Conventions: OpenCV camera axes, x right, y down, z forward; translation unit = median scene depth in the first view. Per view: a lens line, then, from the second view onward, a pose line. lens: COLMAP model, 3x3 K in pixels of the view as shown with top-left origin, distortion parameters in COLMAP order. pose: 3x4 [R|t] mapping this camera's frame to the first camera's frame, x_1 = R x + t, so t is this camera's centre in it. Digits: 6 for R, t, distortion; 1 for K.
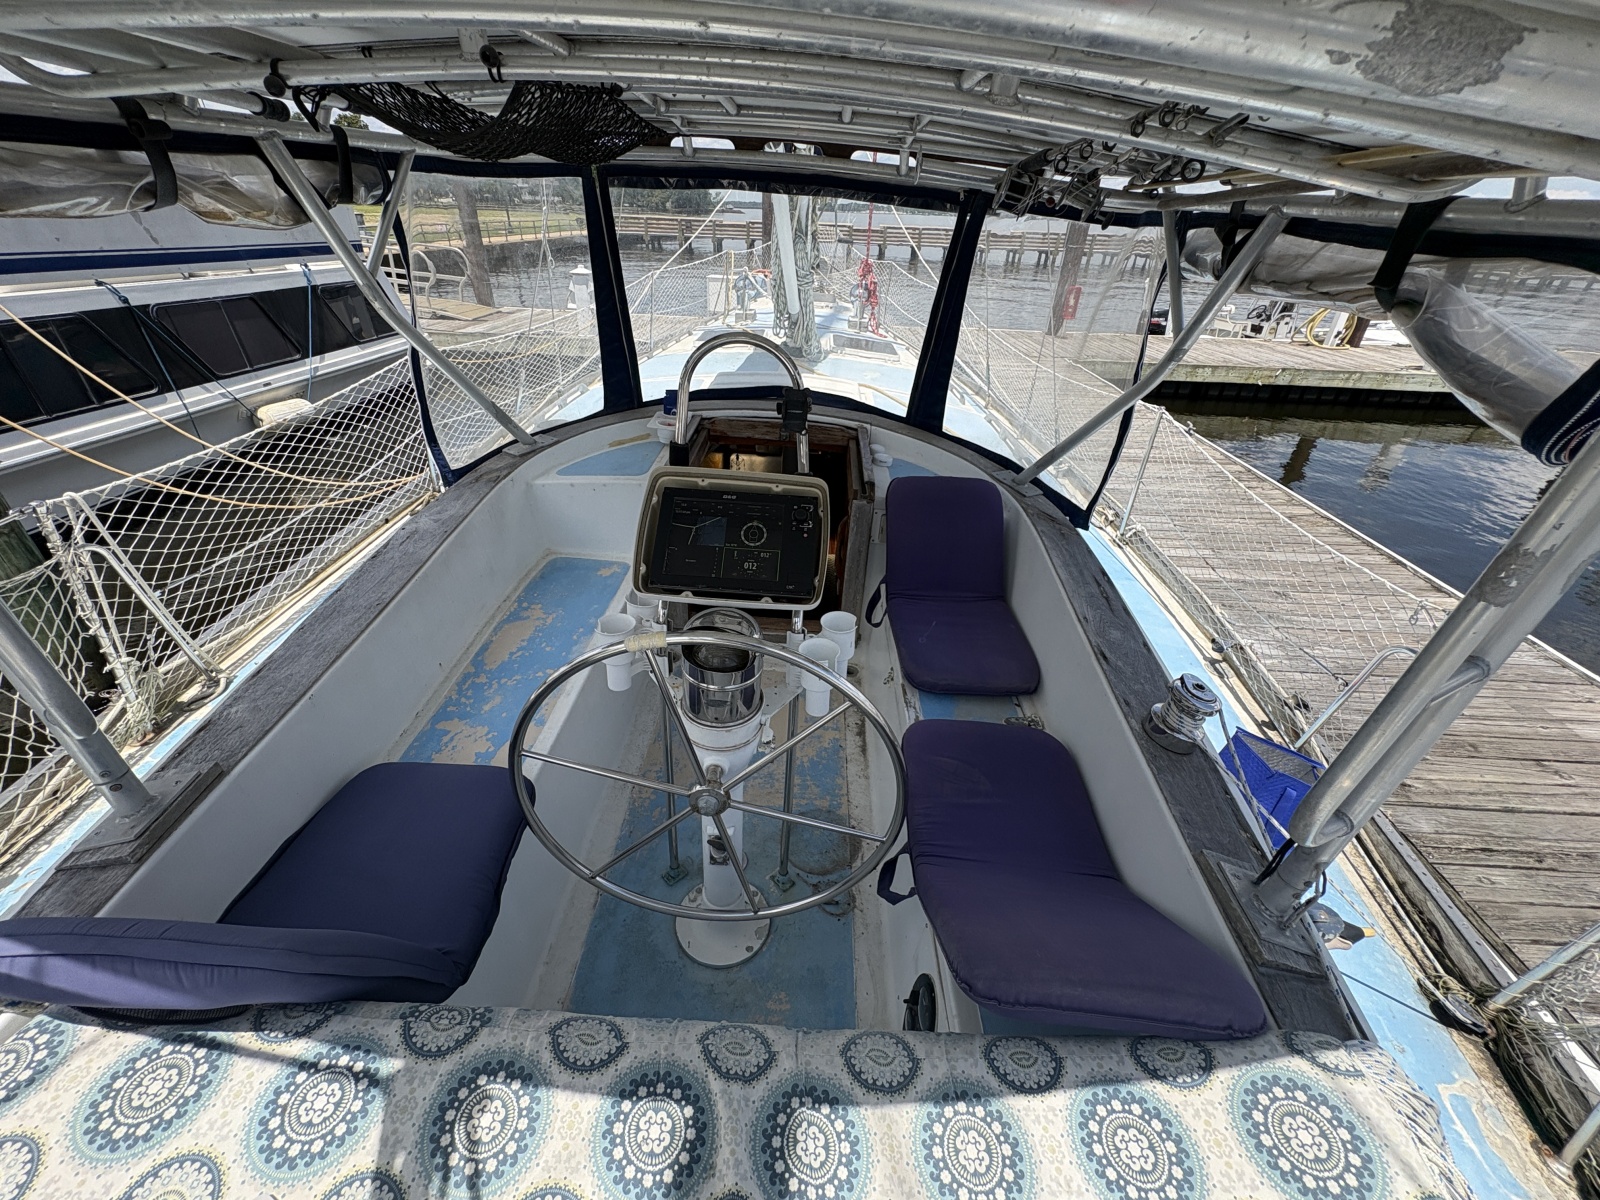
lens RADIAL K [[648.6, 0, 799.5], [0, 648.6, 598.6], [0, 0, 1]] dist [0.001788, -0.001406]
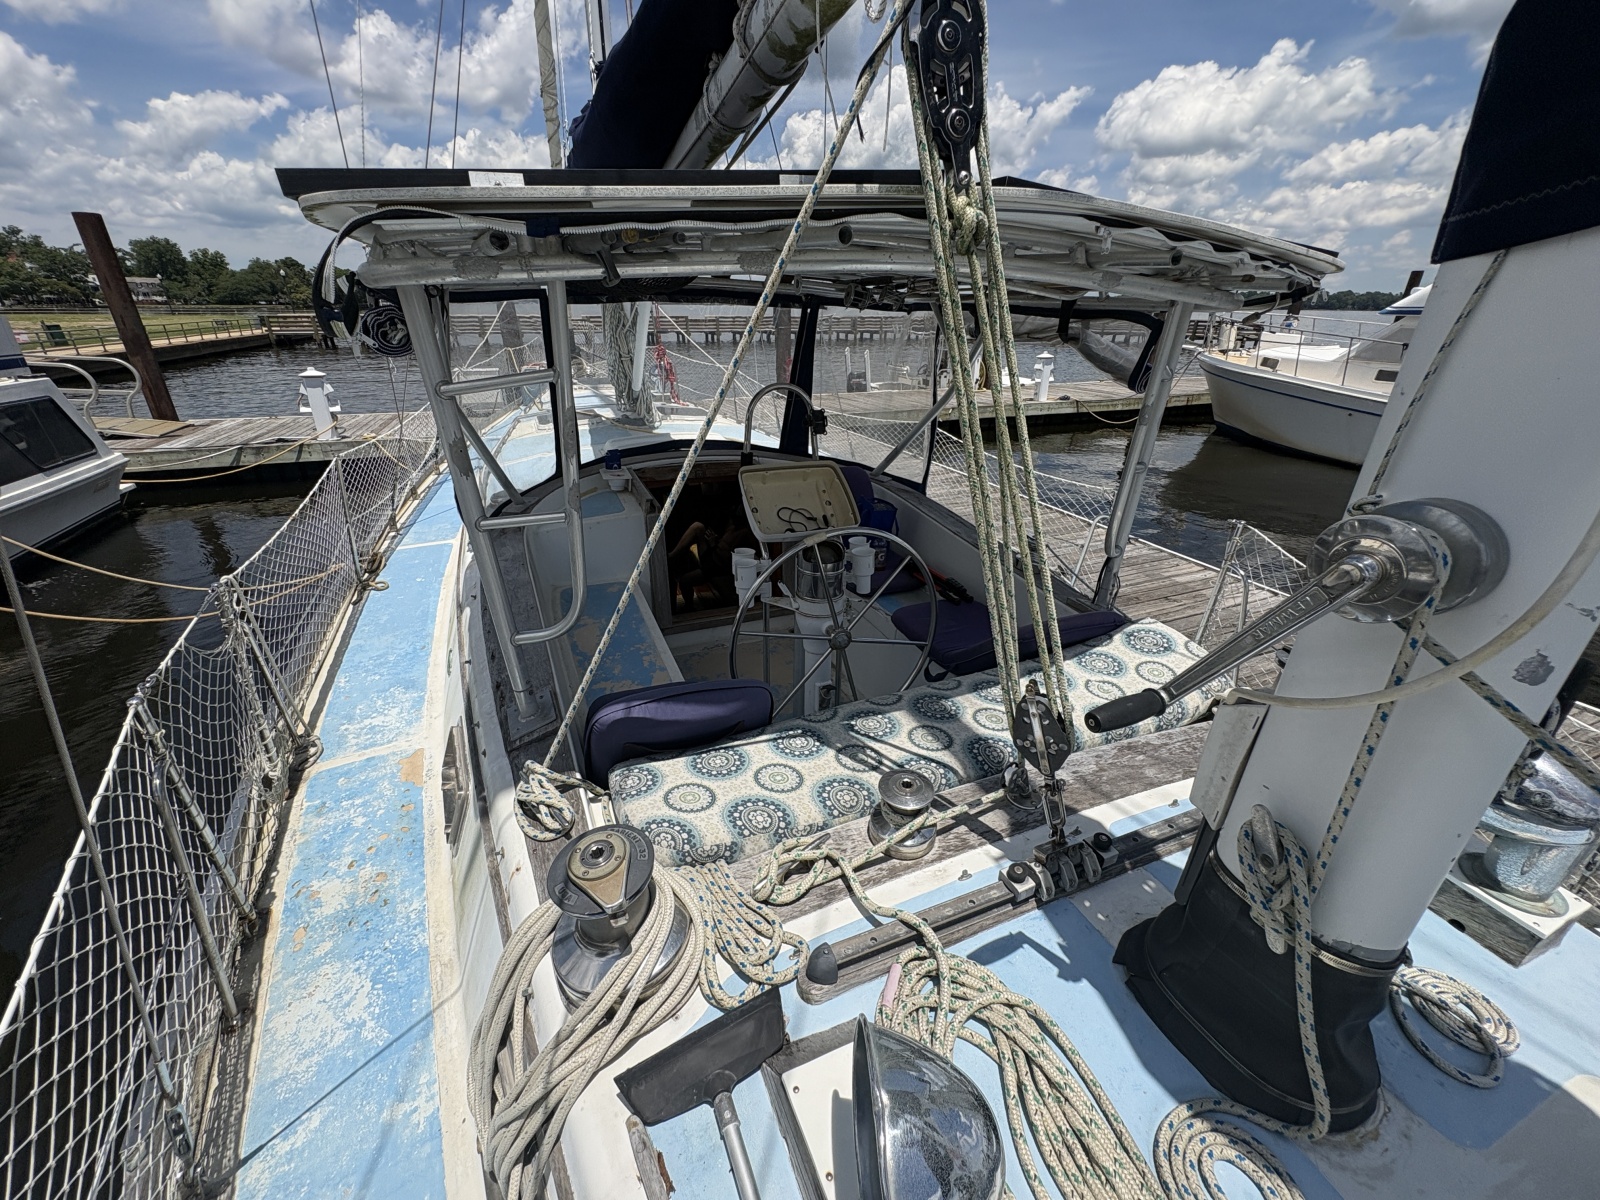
lens RADIAL K [[648.6, 0, 810.4], [0, 648.6, 617.3], [0, 0, 1]] dist [0.001788, -0.001406]
pose [[0.901536, -0.209144, 0.378802, -0.165703], [0.240130, 0.970076, -0.035904, 0.059112], [-0.359958, 0.123331, 0.924781, -0.109847]]
